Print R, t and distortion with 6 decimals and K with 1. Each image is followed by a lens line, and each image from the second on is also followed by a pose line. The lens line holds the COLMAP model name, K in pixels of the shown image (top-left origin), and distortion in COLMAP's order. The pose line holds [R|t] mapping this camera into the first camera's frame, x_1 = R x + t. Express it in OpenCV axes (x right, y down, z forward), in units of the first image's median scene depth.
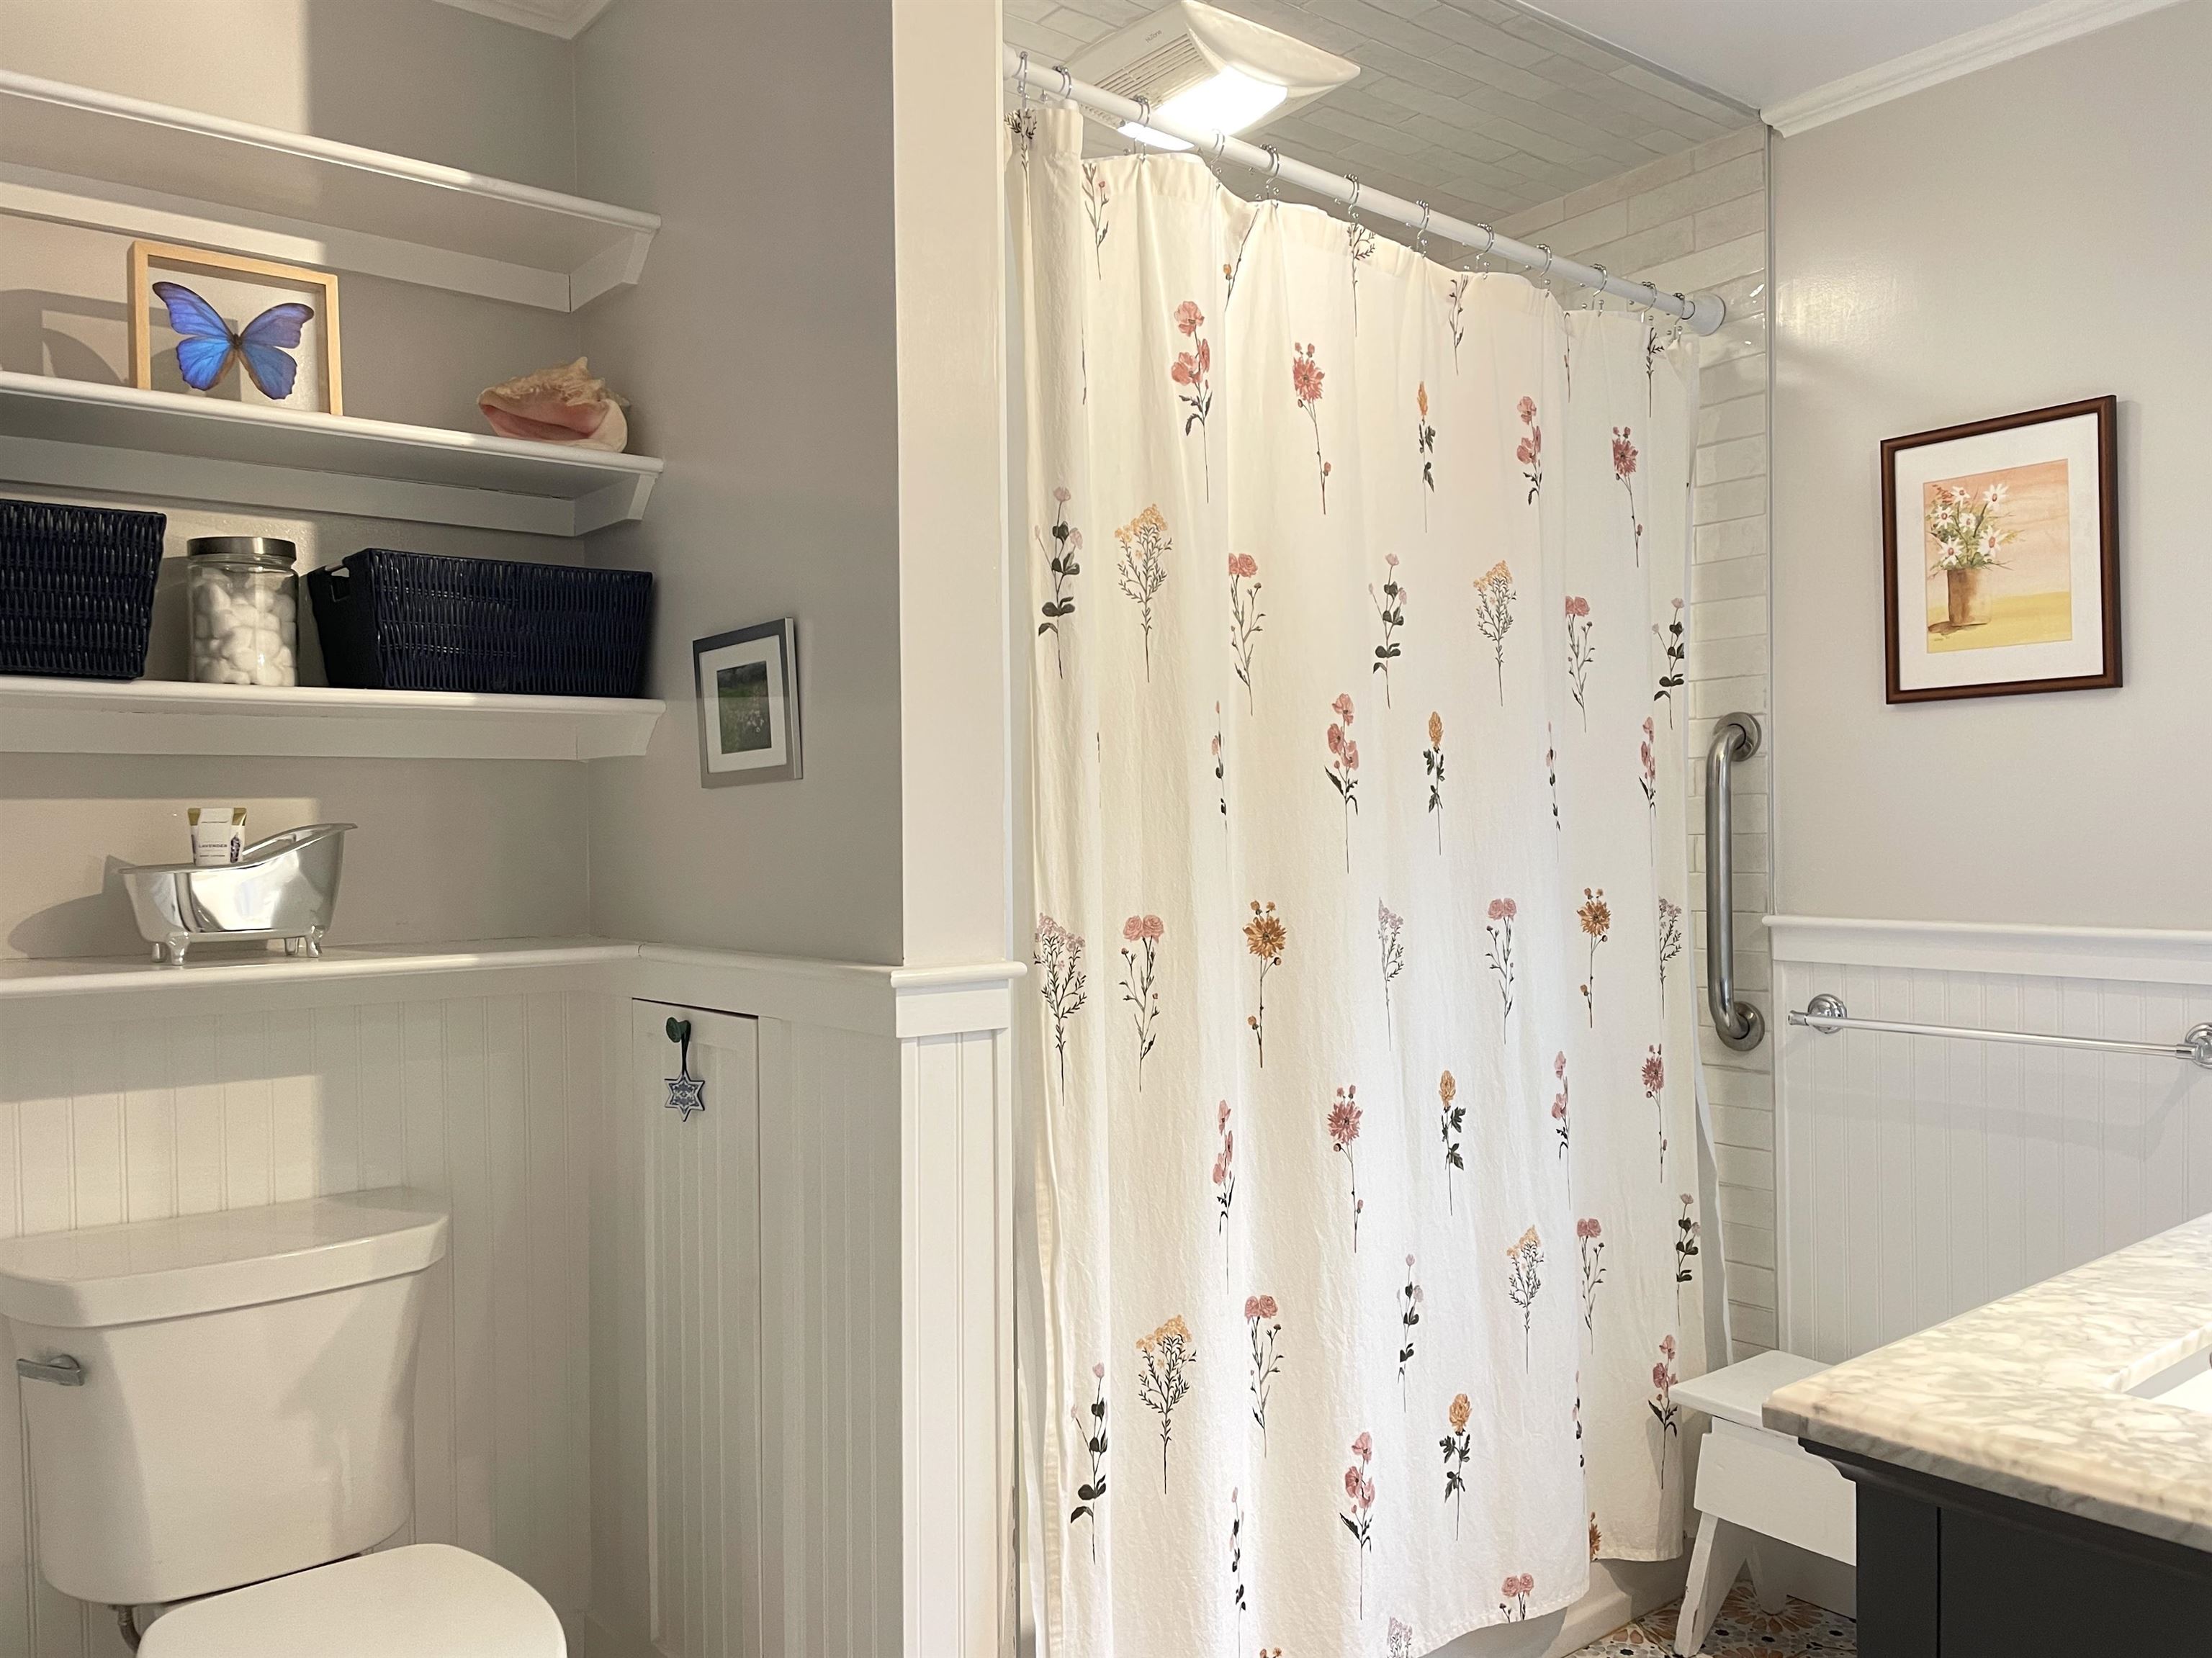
lens RADIAL K [[1680.7, 0, 1110.9], [0, 1680.7, 829.3], [0, 0, 1]] dist [0.060913, -0.074710]
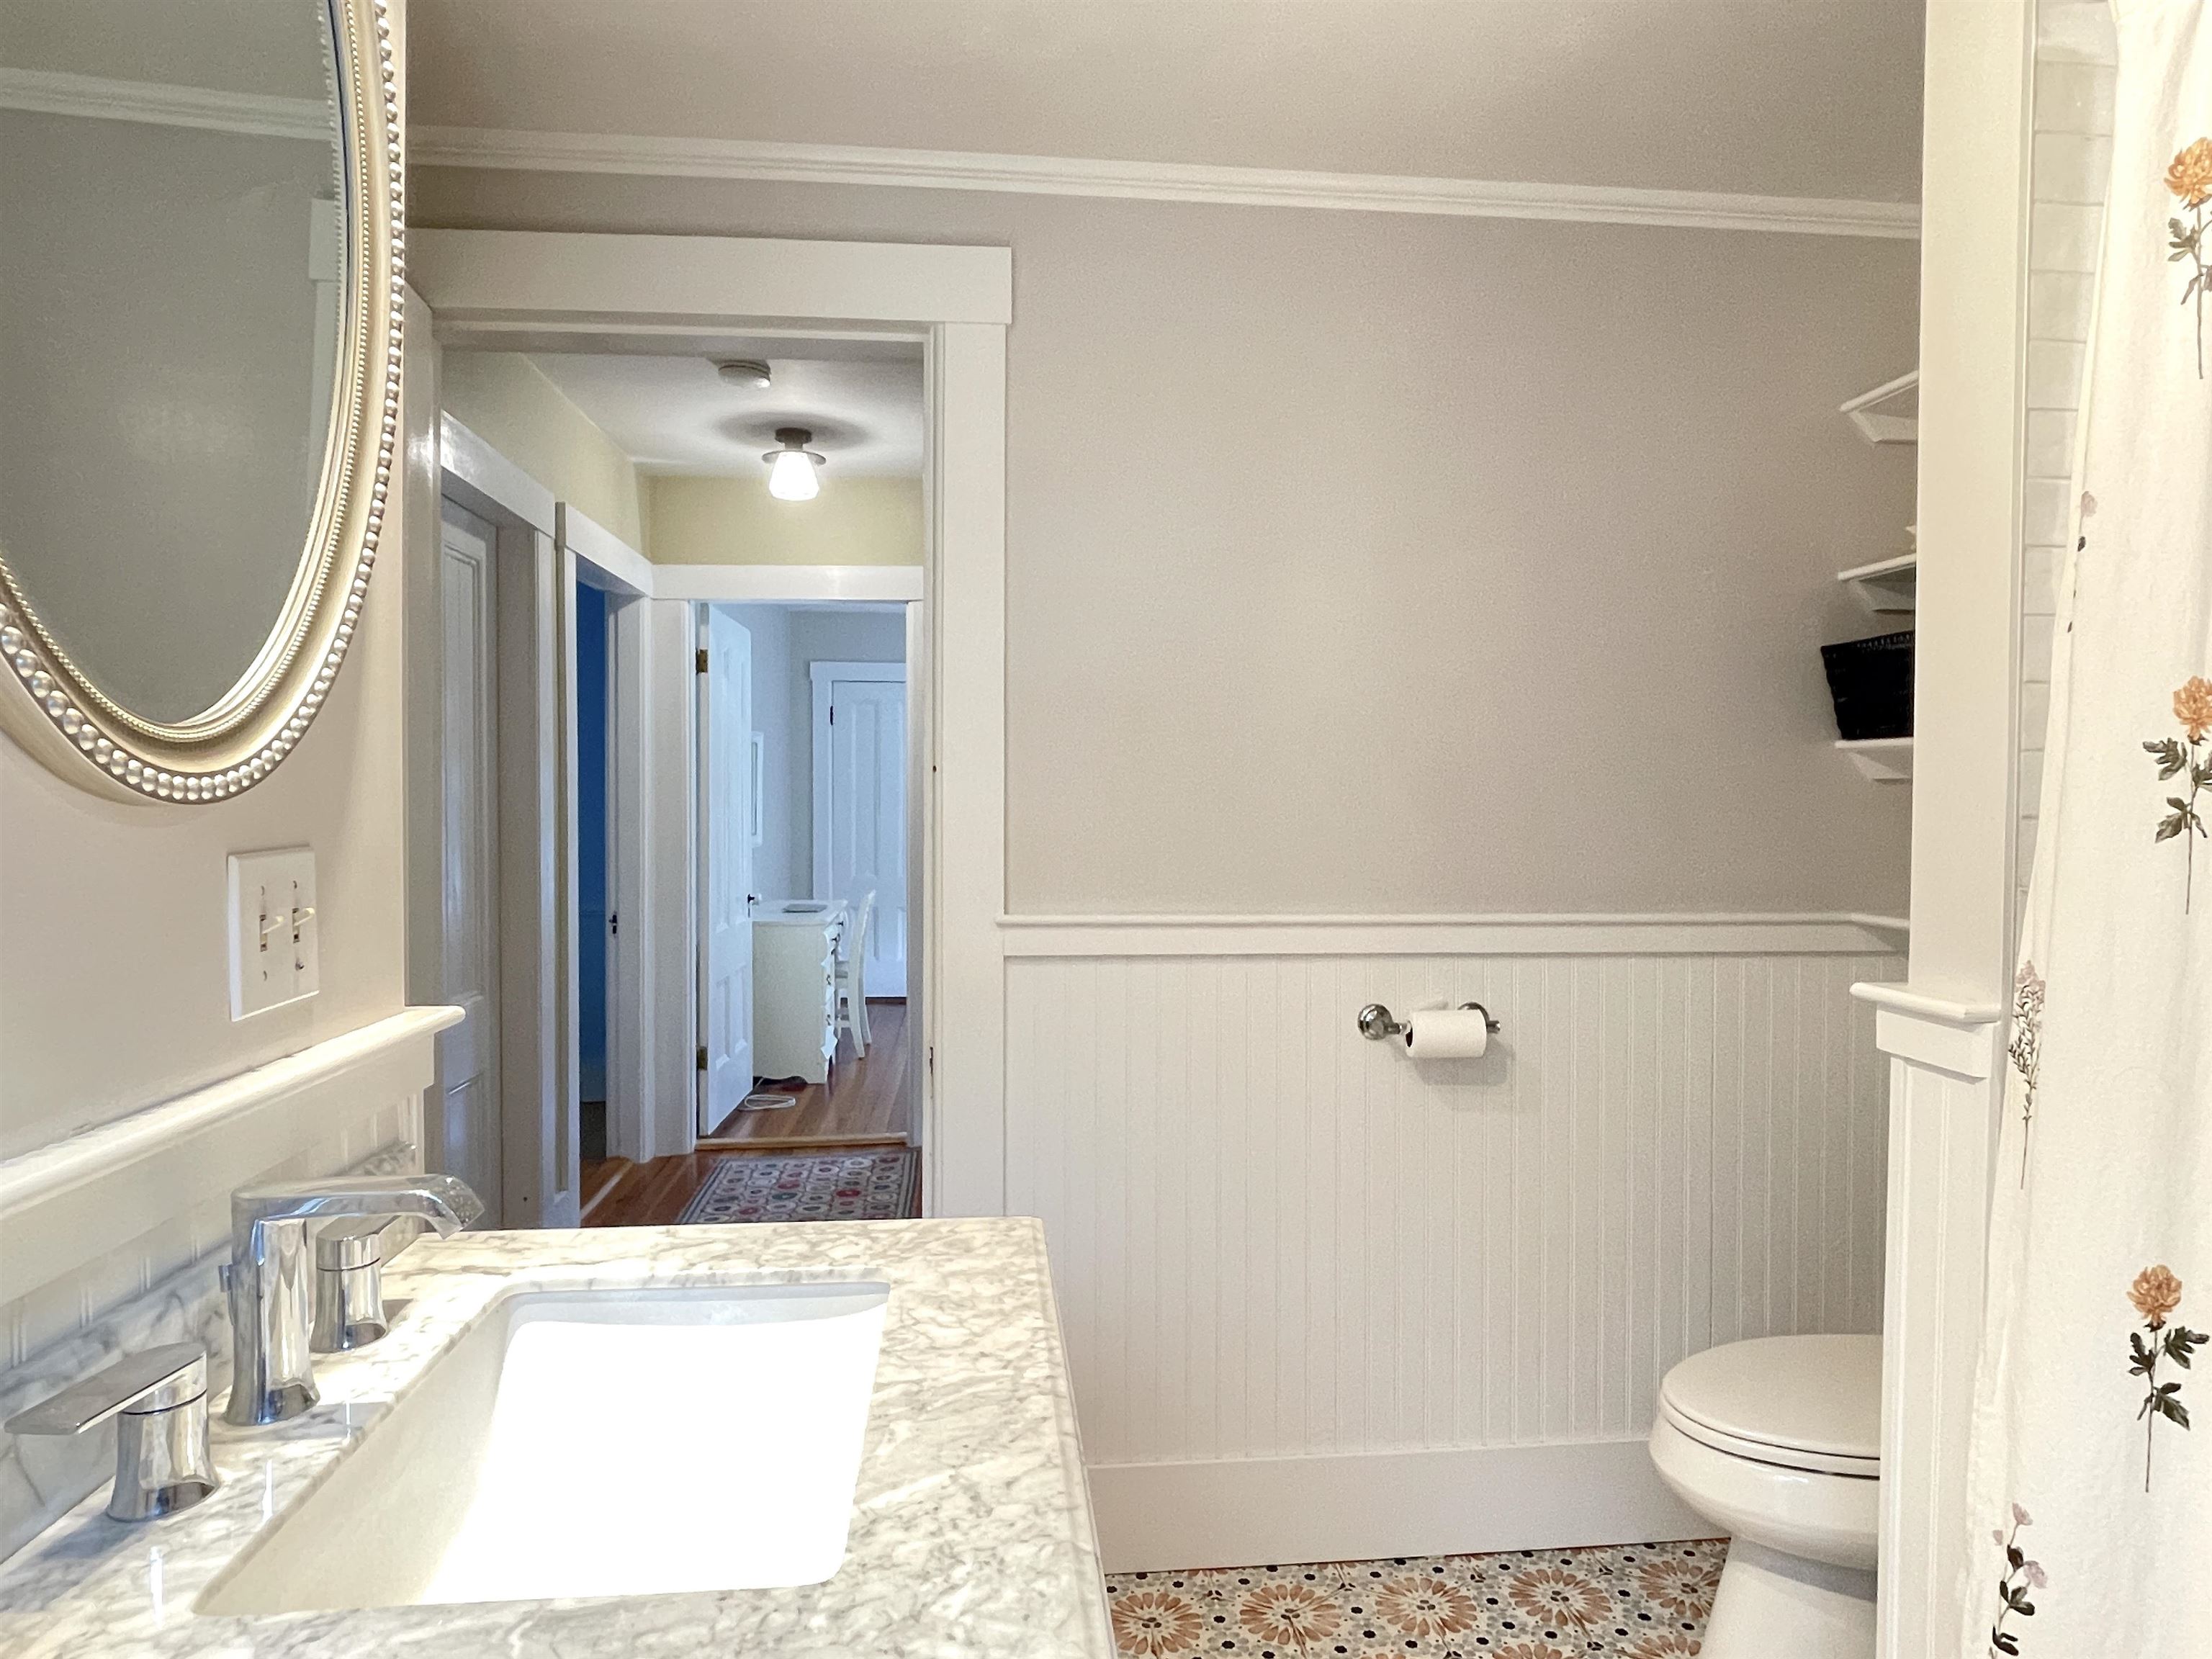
lens RADIAL K [[1290.2, 0, 1114.6], [0, 1290.2, 825.4], [0, 0, 1]] dist [-0.005874, 0.003906]
pose [[-0.542164, 0.017850, -0.840083, 0.684947], [-0.004680, 0.999695, 0.024261, -0.028978], [0.840259, 0.017085, -0.541915, 0.865332]]
